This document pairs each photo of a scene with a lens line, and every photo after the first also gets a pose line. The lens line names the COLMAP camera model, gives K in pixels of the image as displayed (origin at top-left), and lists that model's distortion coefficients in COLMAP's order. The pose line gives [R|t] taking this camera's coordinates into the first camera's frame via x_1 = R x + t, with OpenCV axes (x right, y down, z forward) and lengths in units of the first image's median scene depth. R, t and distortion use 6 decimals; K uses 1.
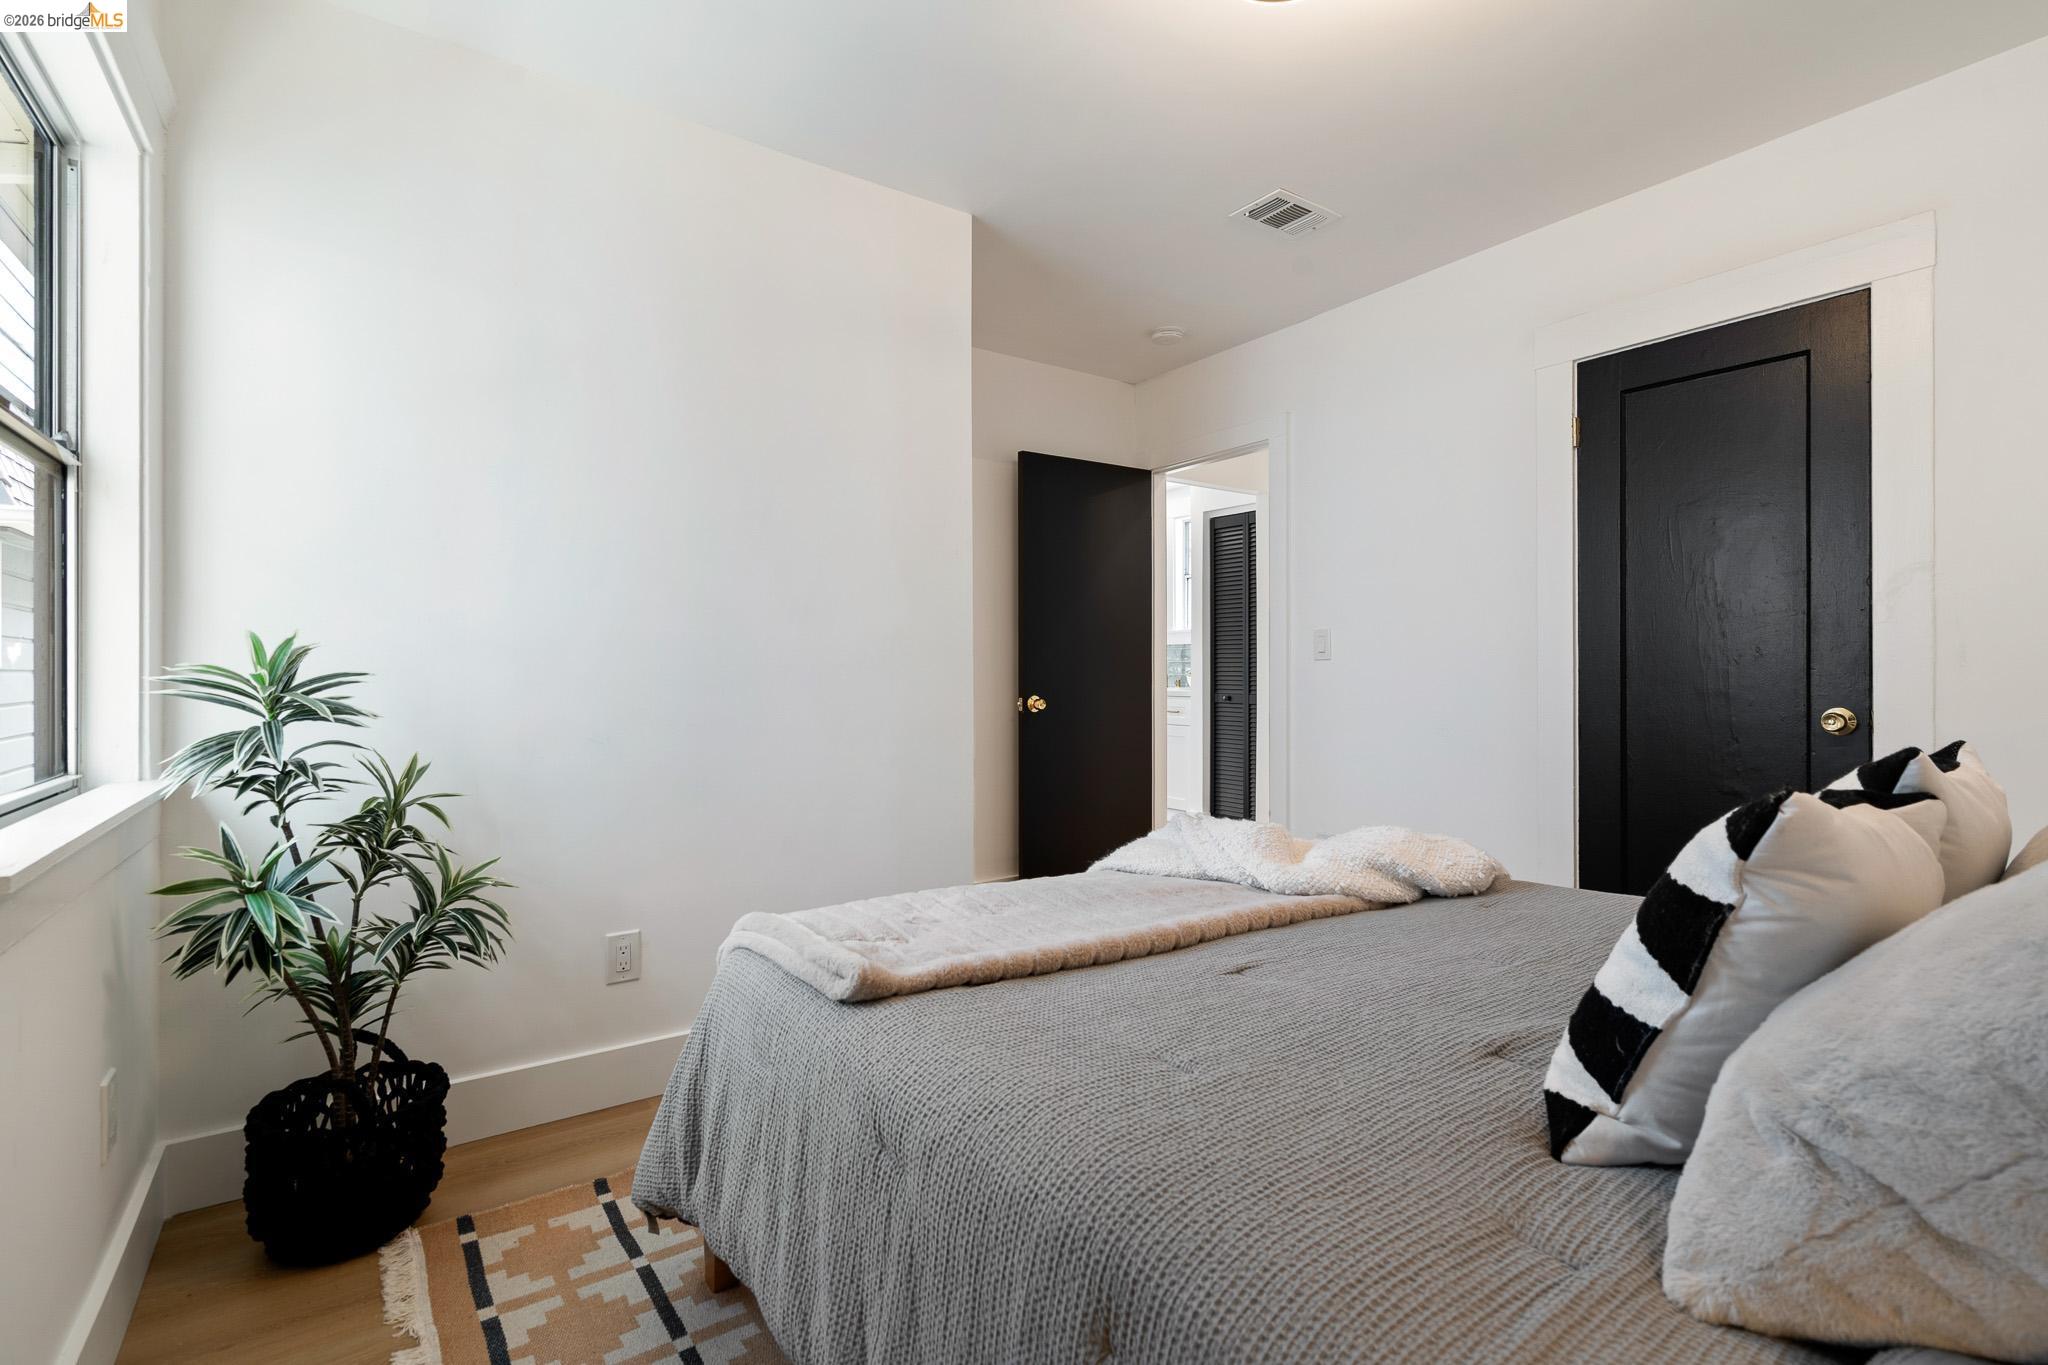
lens RADIAL K [[946.0, 0, 1020.7], [0, 946.0, 677.8], [0, 0, 1]] dist [-0.003606, -0.000033]
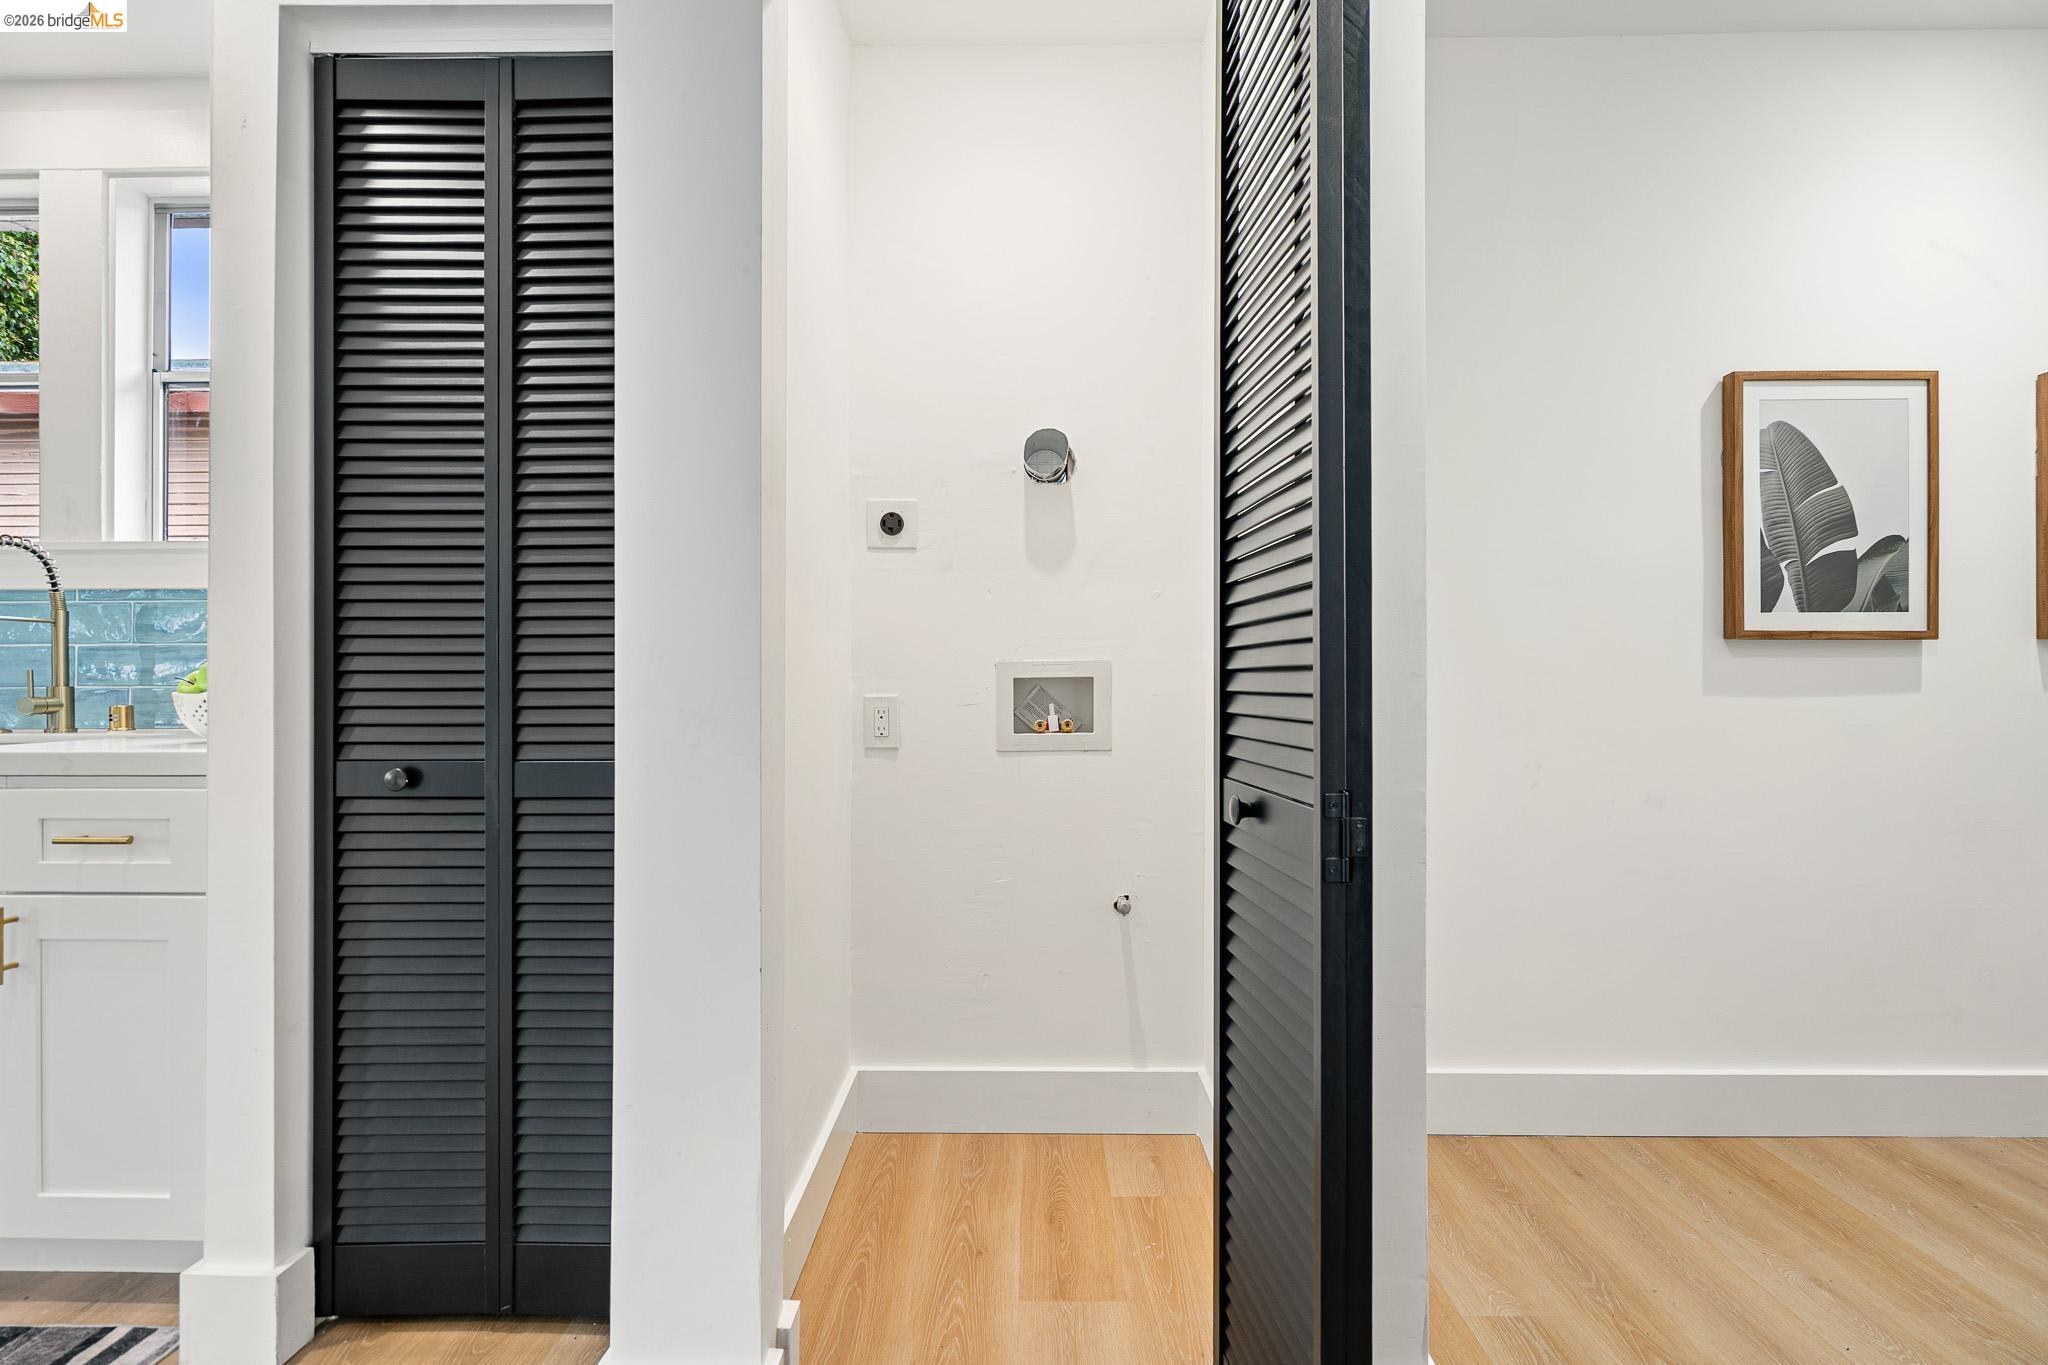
lens RADIAL K [[923.1, 0, 1023.6], [0, 923.1, 685.5], [0, 0, 1]] dist [-0.001490, 0.000725]
pose [[0.584875, -0.002965, 0.811118, 0.104020], [0.004633, 0.999989, 0.000314, -0.002169], [-0.811110, 0.003574, 0.584883, 0.651276]]
